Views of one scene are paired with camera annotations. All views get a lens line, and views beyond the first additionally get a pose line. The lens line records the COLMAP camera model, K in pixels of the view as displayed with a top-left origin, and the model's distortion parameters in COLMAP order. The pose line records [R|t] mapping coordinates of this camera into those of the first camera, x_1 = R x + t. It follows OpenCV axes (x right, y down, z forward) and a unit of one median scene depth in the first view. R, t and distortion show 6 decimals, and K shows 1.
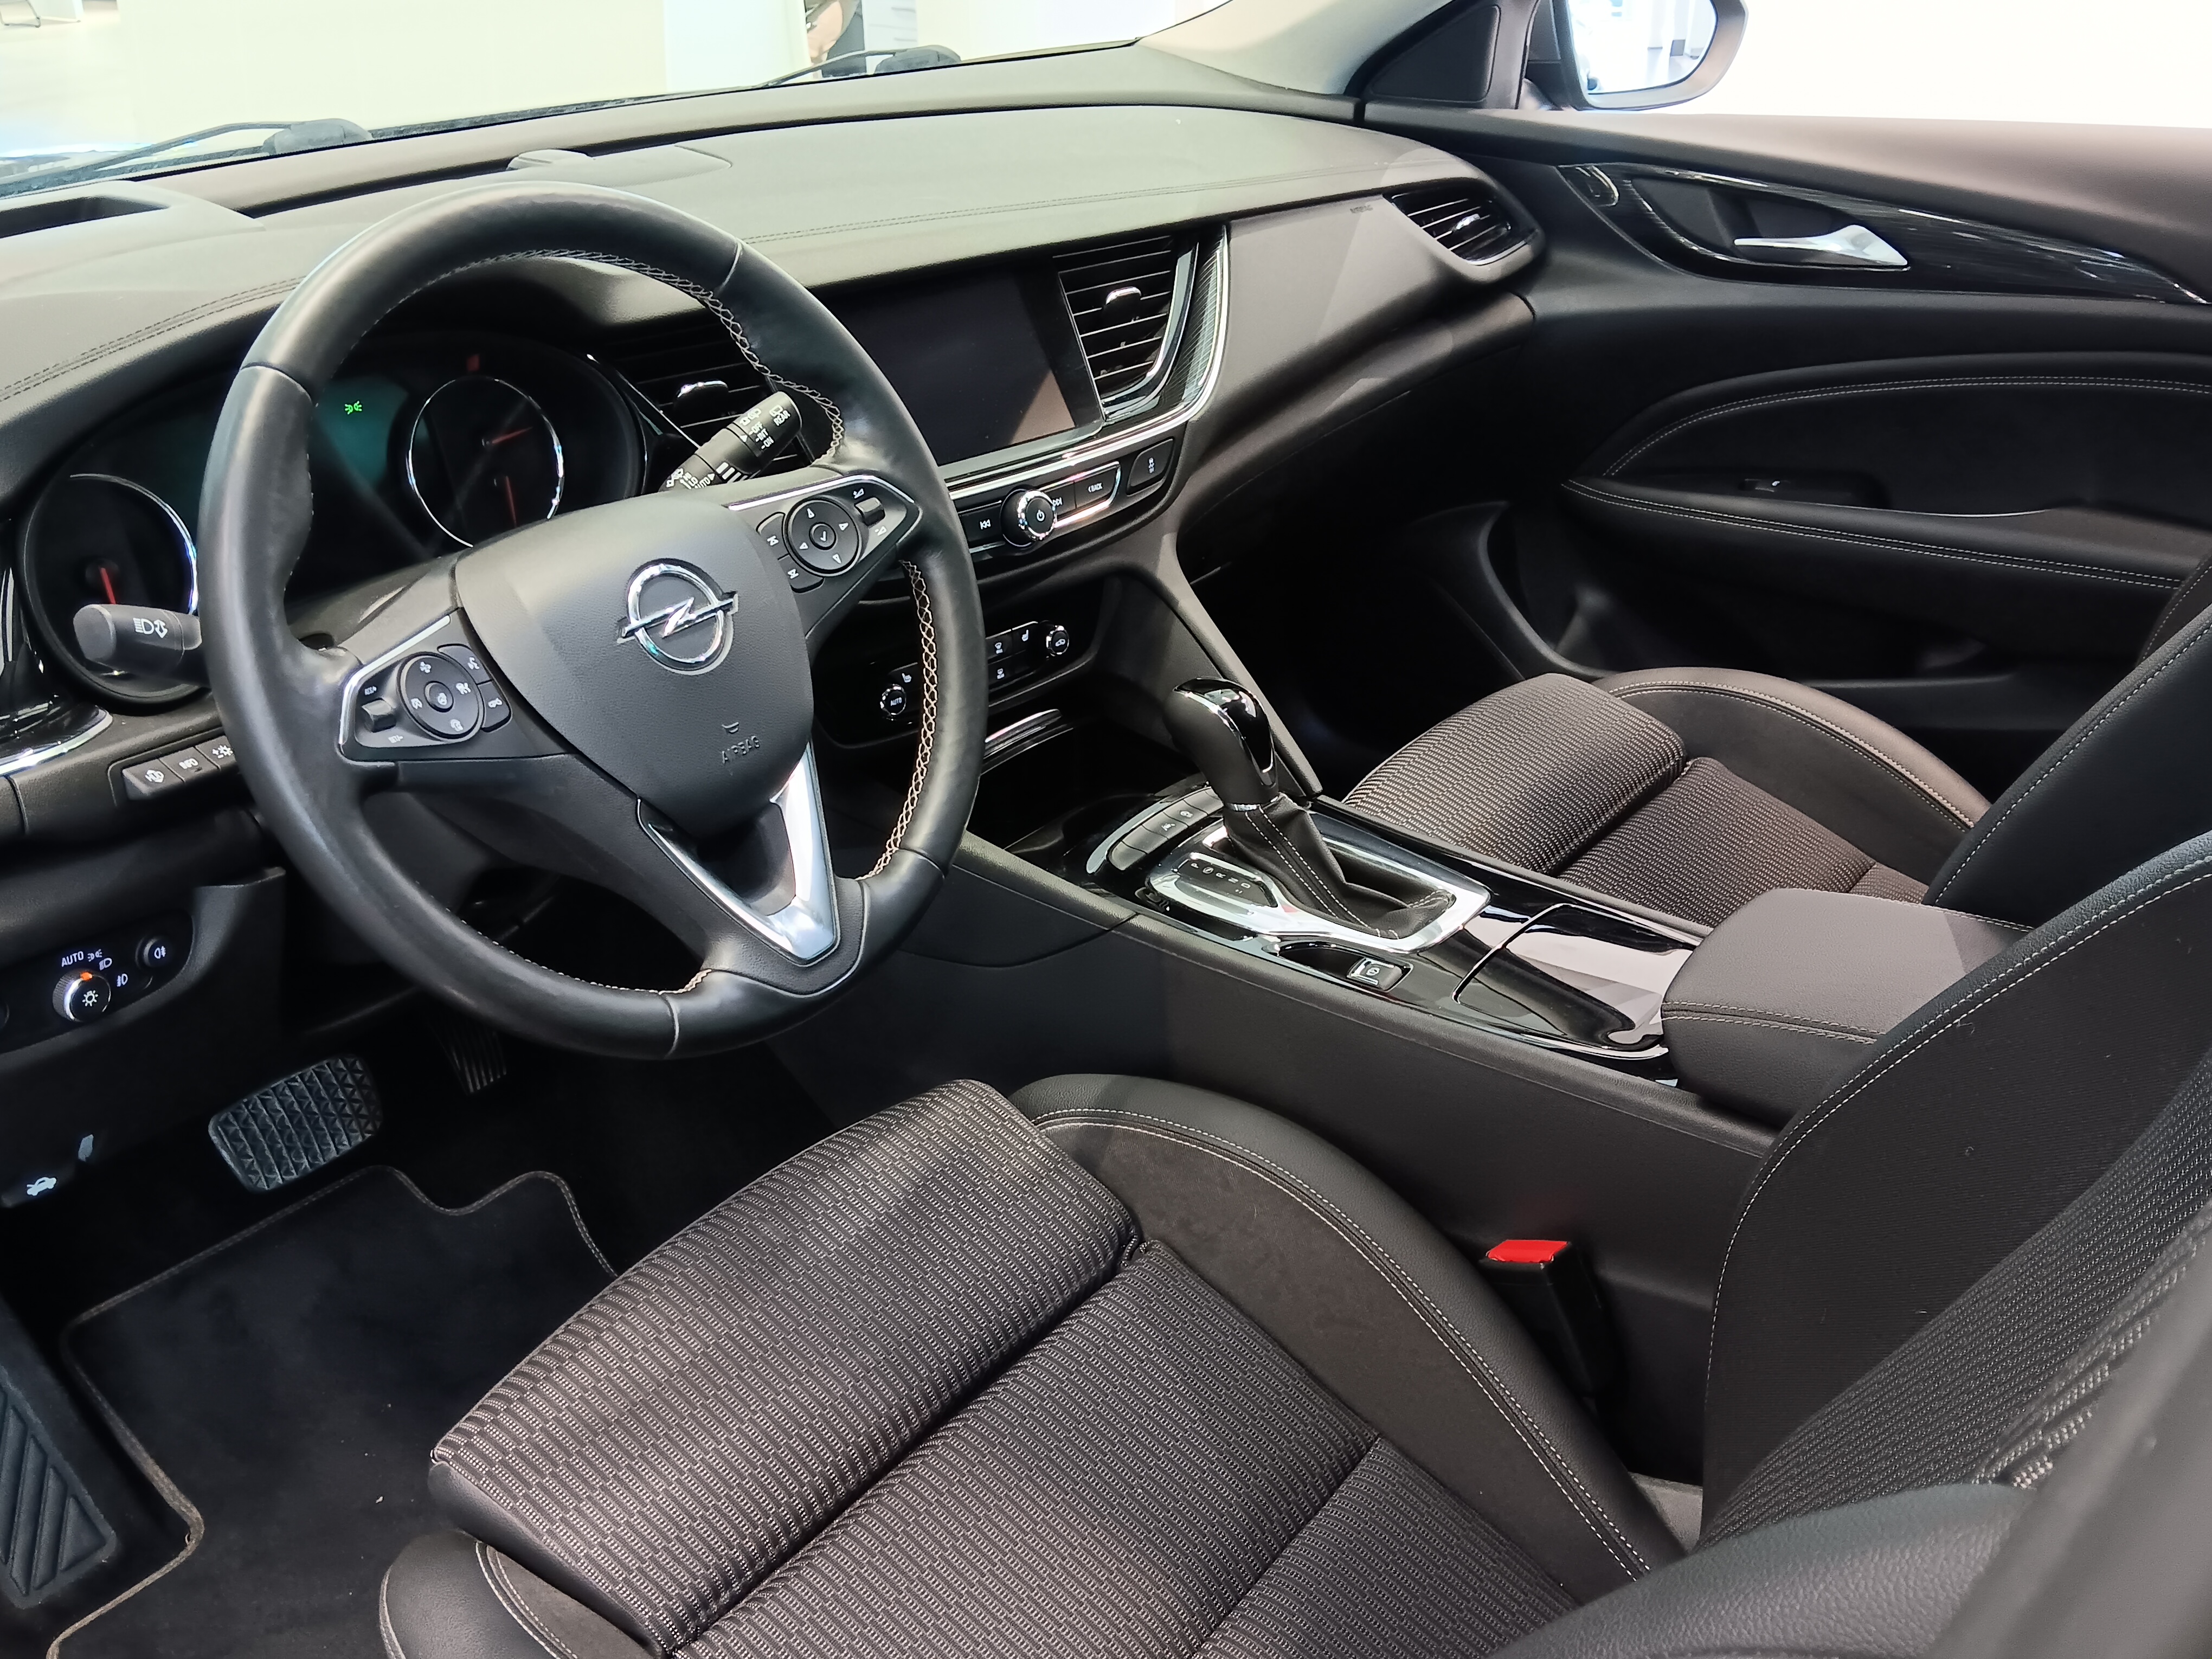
lens RADIAL K [[1994.8, 0, 1106.0], [0, 1994.8, 829.5], [0, 0, 1]] dist [0.093420, -0.256379]
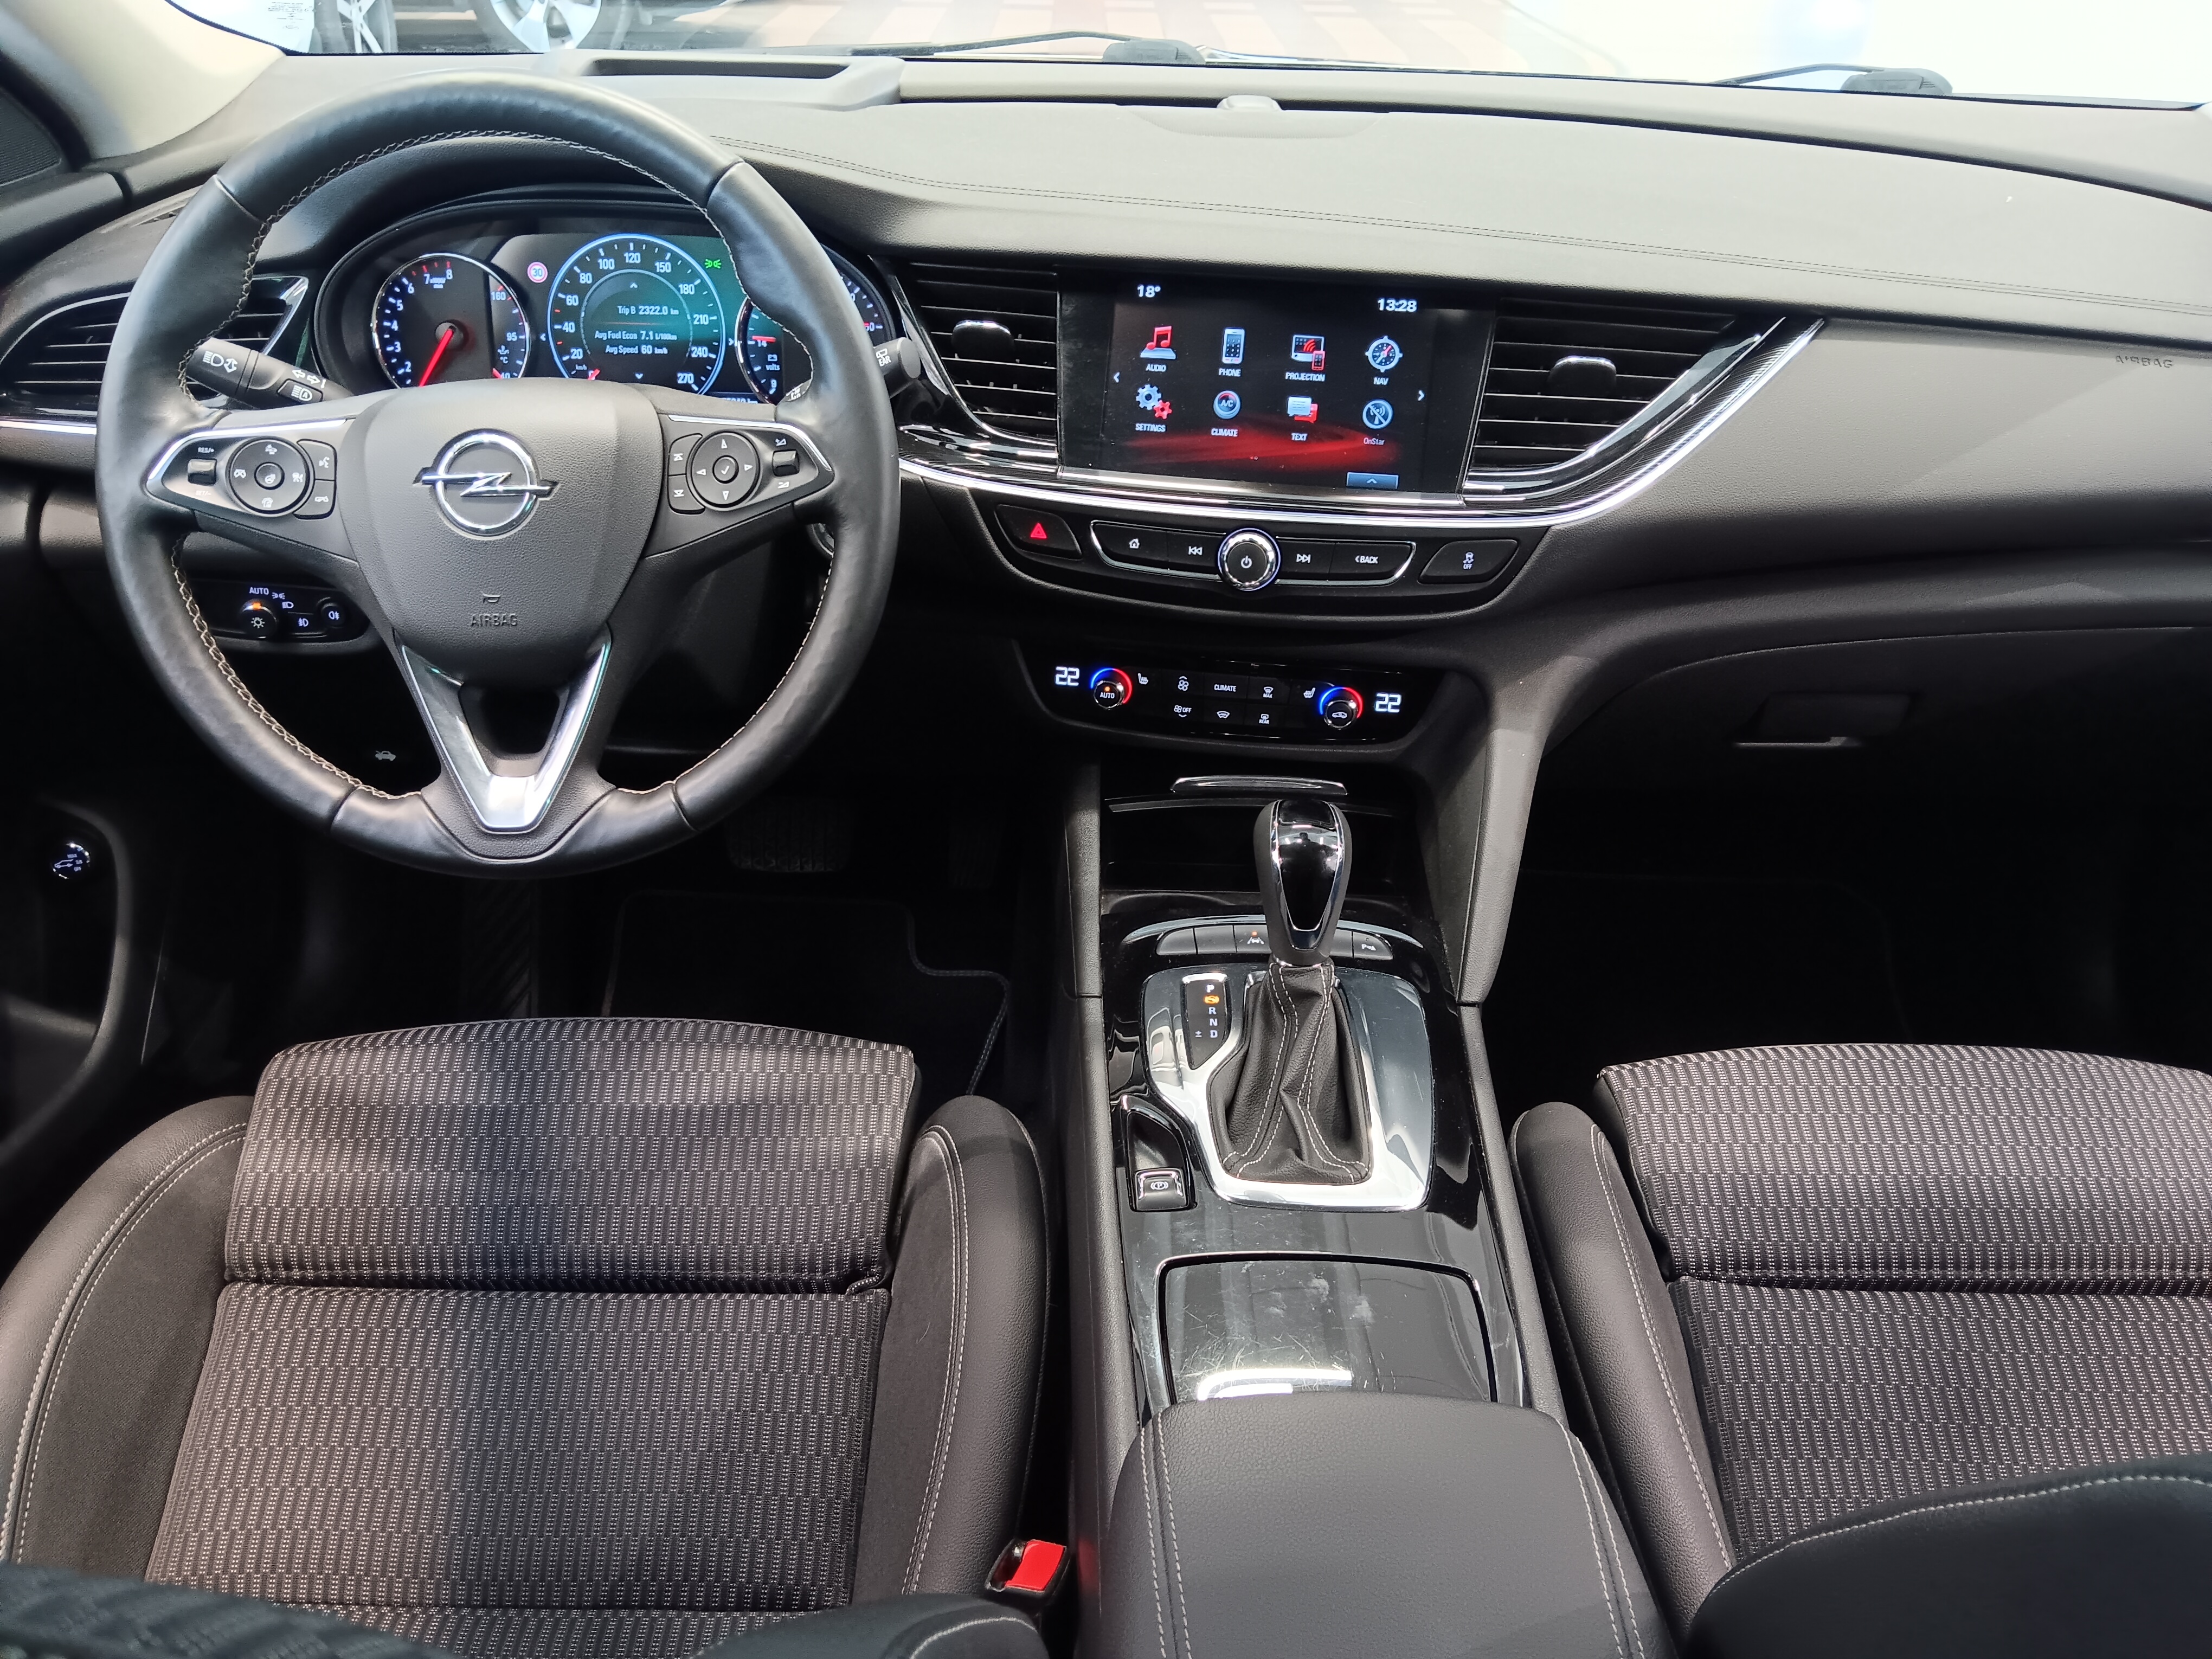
lens RADIAL K [[1713.5, 0, 1106.0], [0, 1713.5, 829.5], [0, 0, 1]] dist [0.129229, -0.325760]
pose [[0.607318, 0.427856, -0.669406, 0.487067], [-0.383797, 0.895755, 0.224328, -0.193711], [0.695603, 0.120678, 0.708218, 0.410719]]
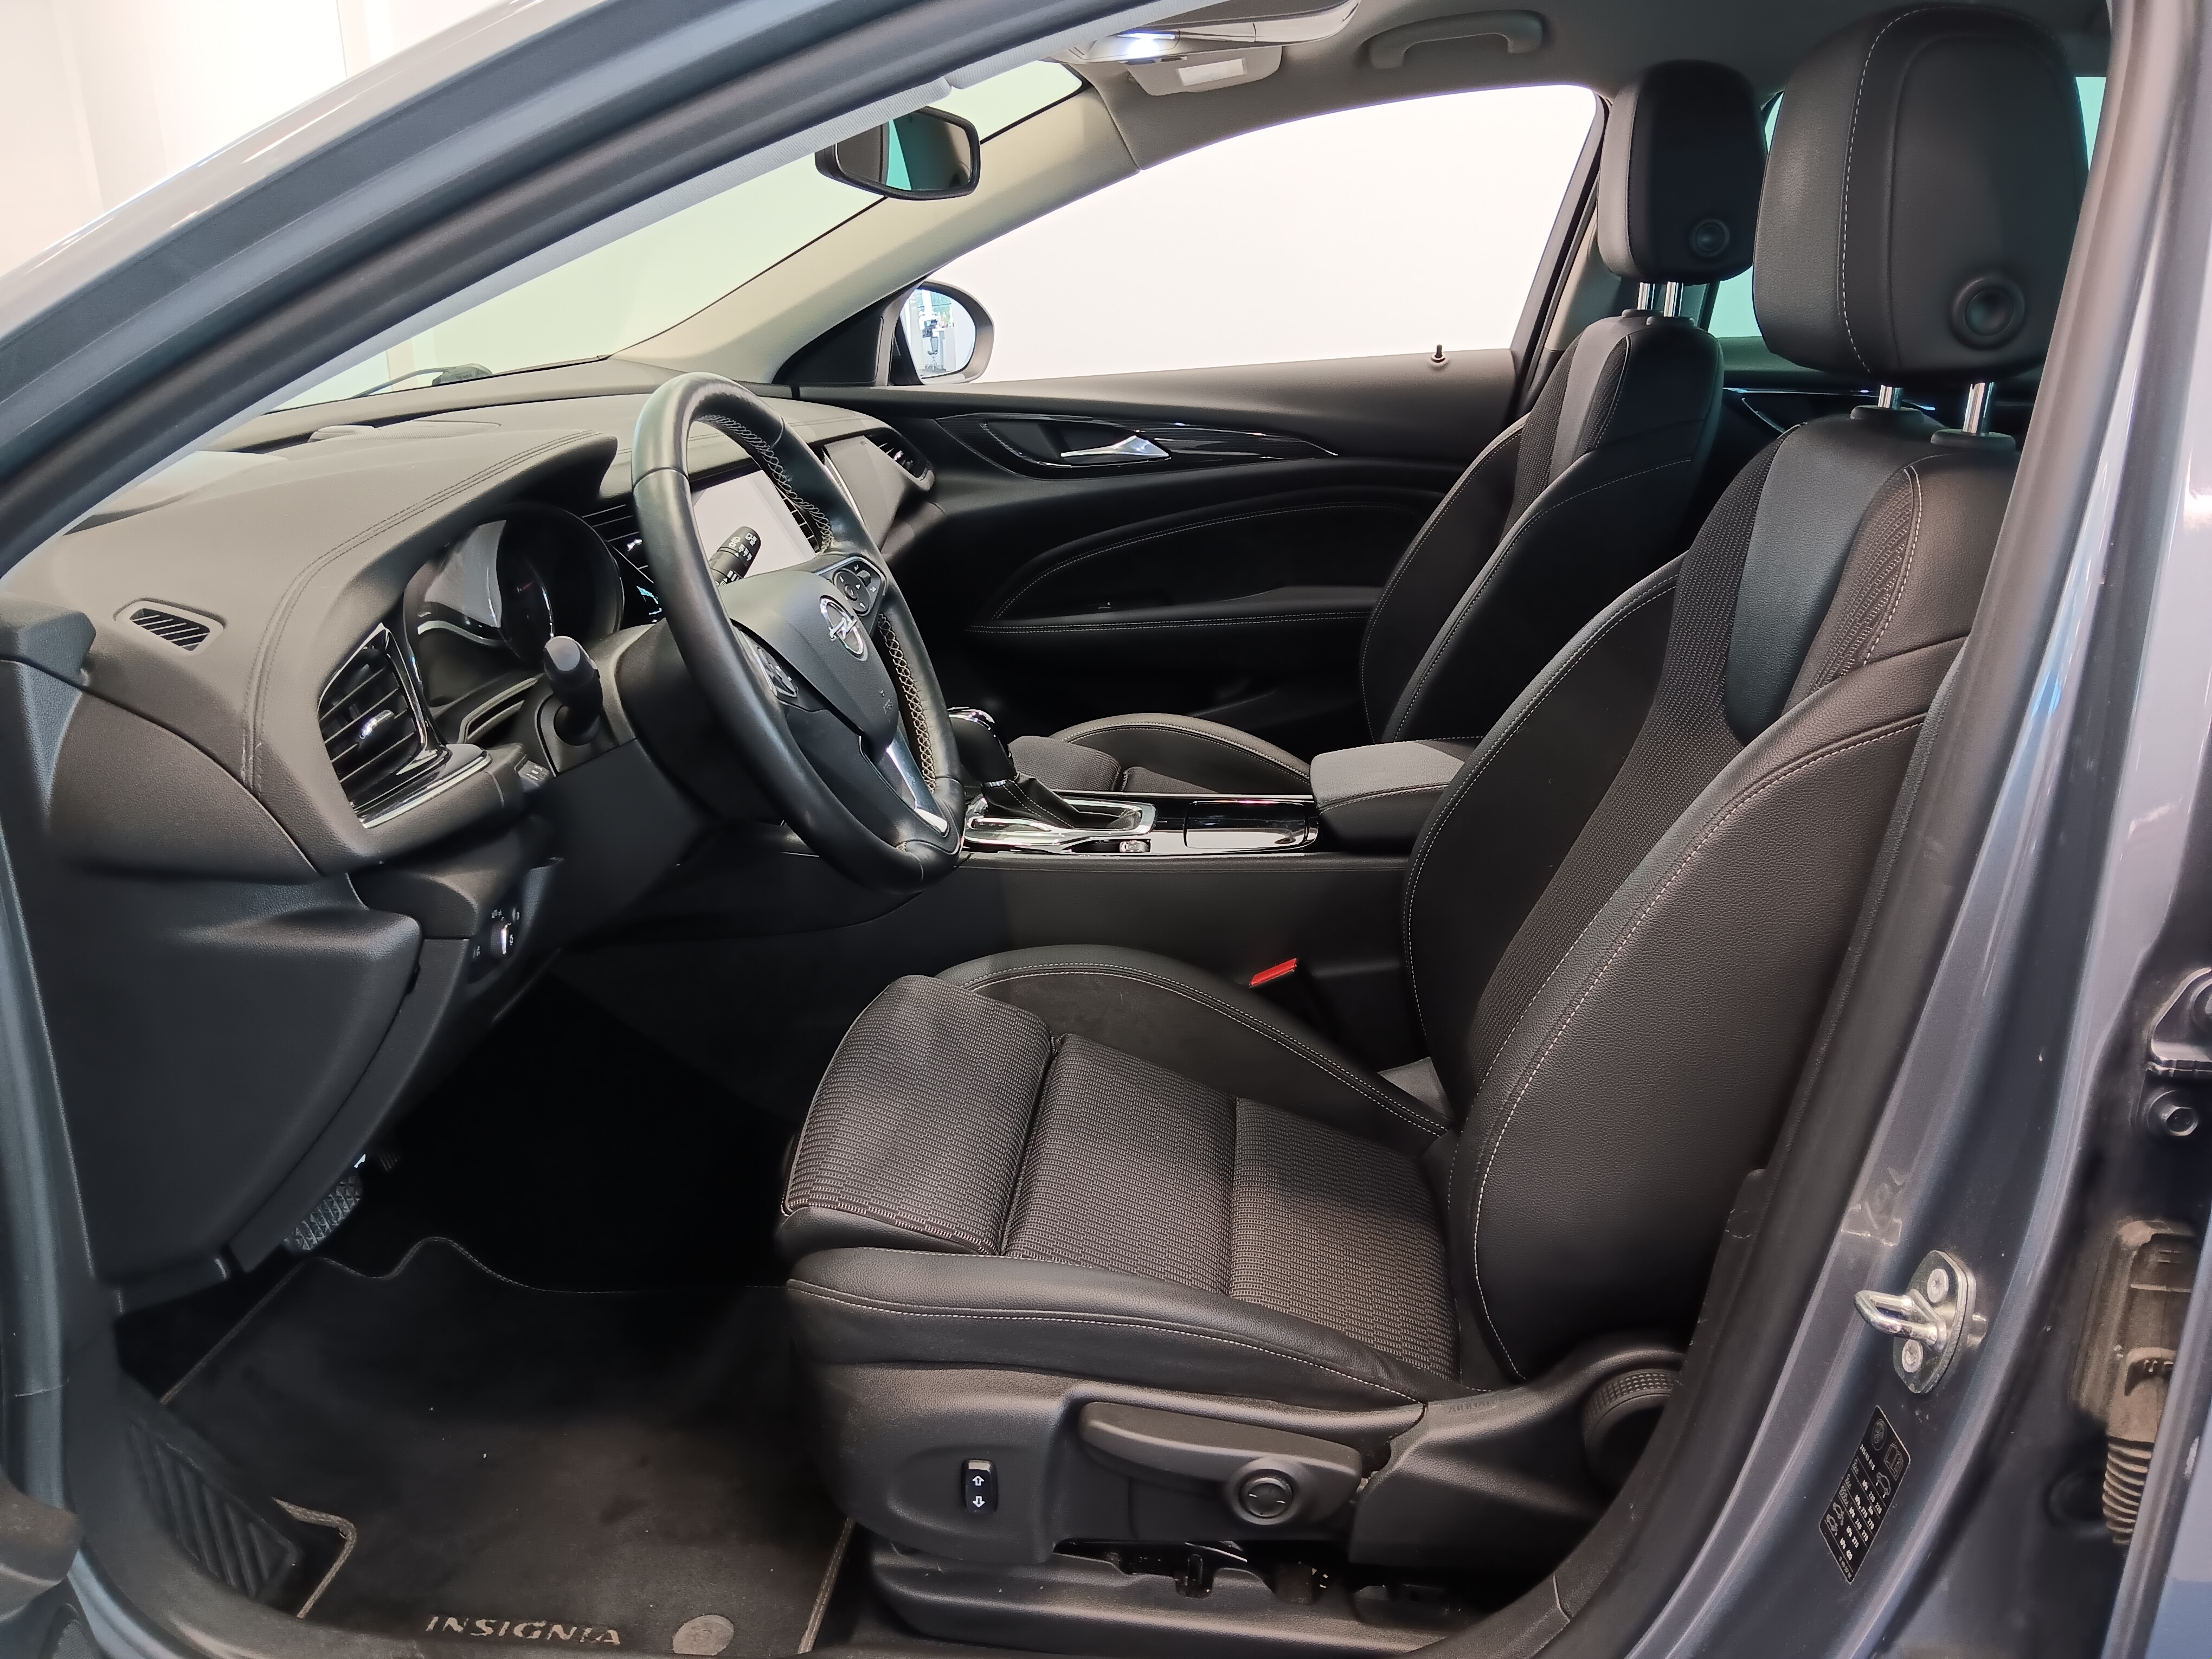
lens RADIAL K [[1713.5, 0, 1106.0], [0, 1713.5, 829.5], [0, 0, 1]] dist [0.129229, -0.325760]
pose [[0.849545, -0.178309, 0.496467, -0.518968], [0.248267, 0.965542, -0.078050, 0.145786], [-0.465443, 0.189564, 0.864540, -0.180617]]
